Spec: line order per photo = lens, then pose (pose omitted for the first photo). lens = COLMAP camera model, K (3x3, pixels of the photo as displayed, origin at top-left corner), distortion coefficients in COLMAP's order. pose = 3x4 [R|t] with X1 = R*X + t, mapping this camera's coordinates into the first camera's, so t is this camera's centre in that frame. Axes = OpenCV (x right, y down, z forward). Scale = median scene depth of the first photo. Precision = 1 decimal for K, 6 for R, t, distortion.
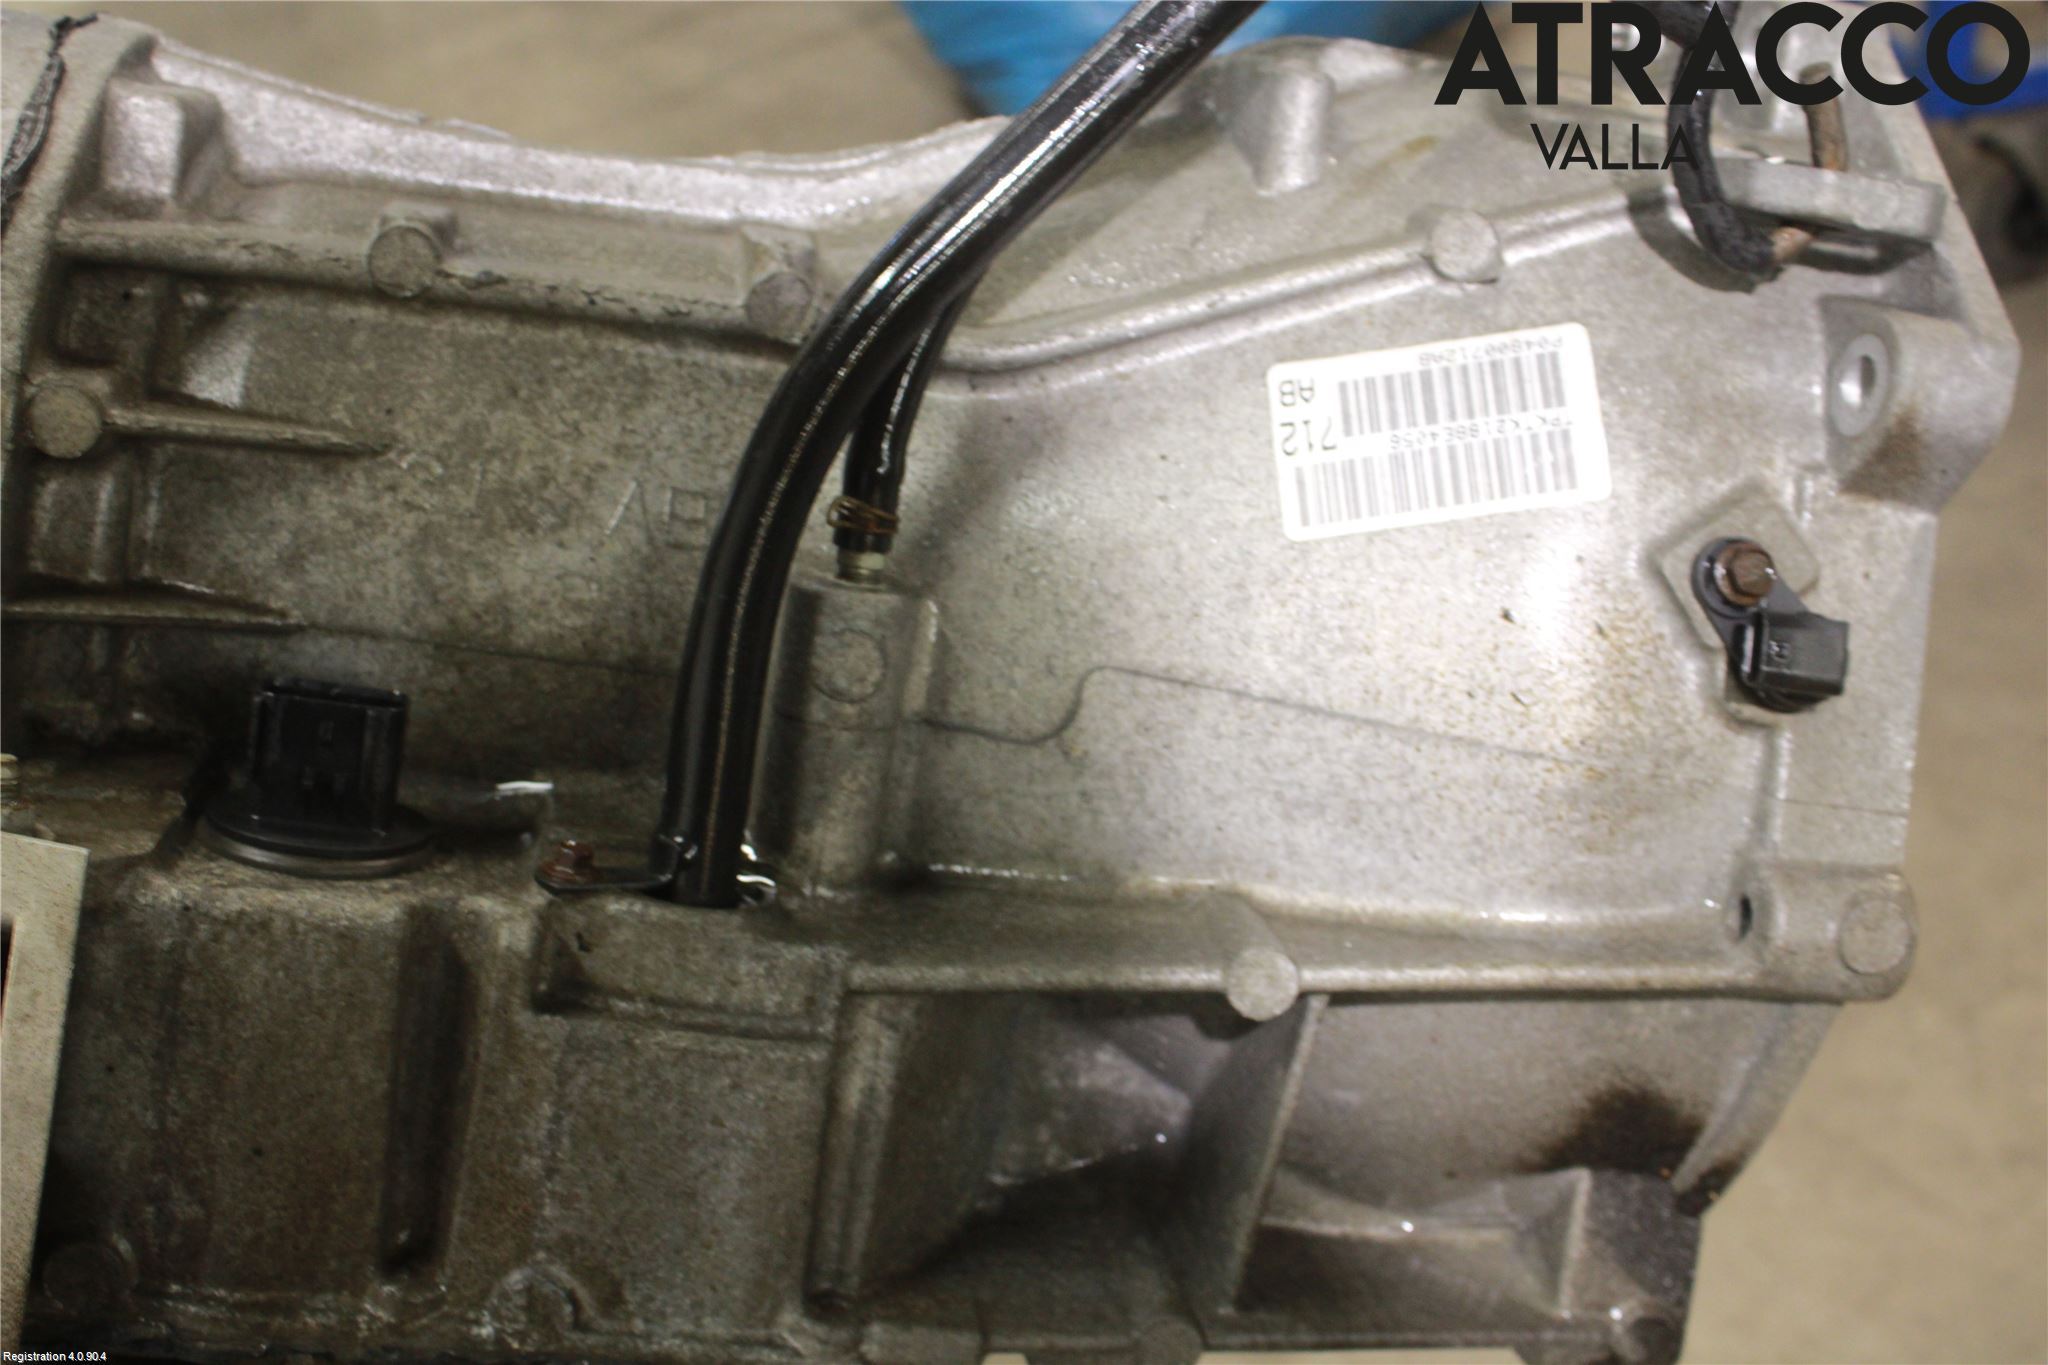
lens RADIAL K [[2659.3, 0, 1024.0], [0, 2659.3, 682.5], [0, 0, 1]] dist [-0.054201, 0.030679]
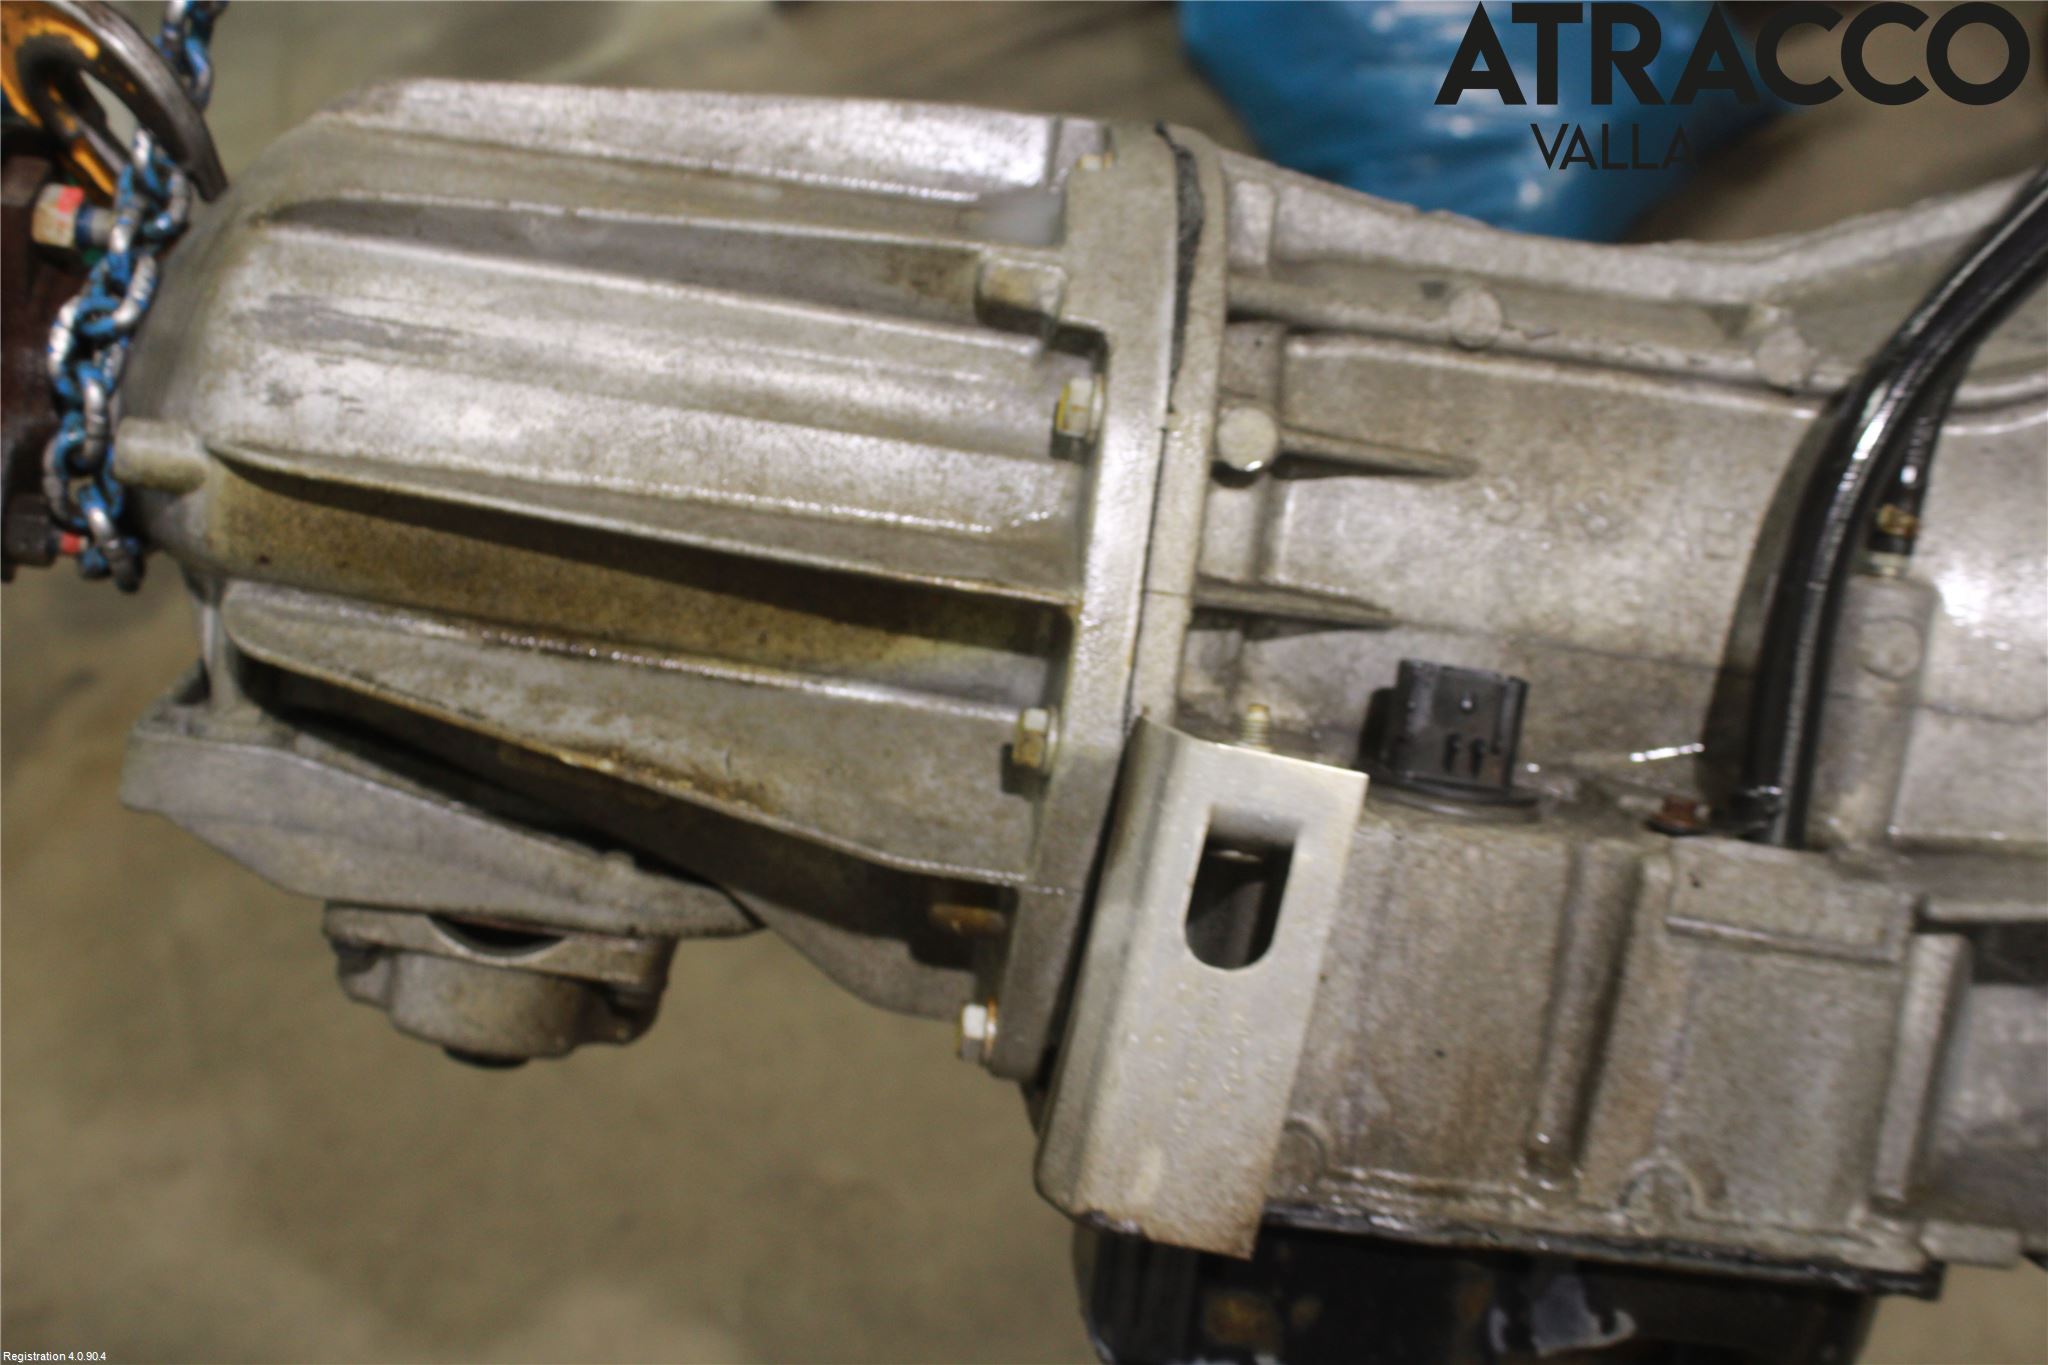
lens RADIAL K [[2659.3, 0, 1024.0], [0, 2659.3, 682.5], [0, 0, 1]] dist [-0.054201, 0.030679]
pose [[0.998816, -0.002214, -0.048596, -0.395624], [-0.002049, 0.996162, -0.087506, 0.111774], [0.048603, 0.087502, 0.994978, -0.177941]]
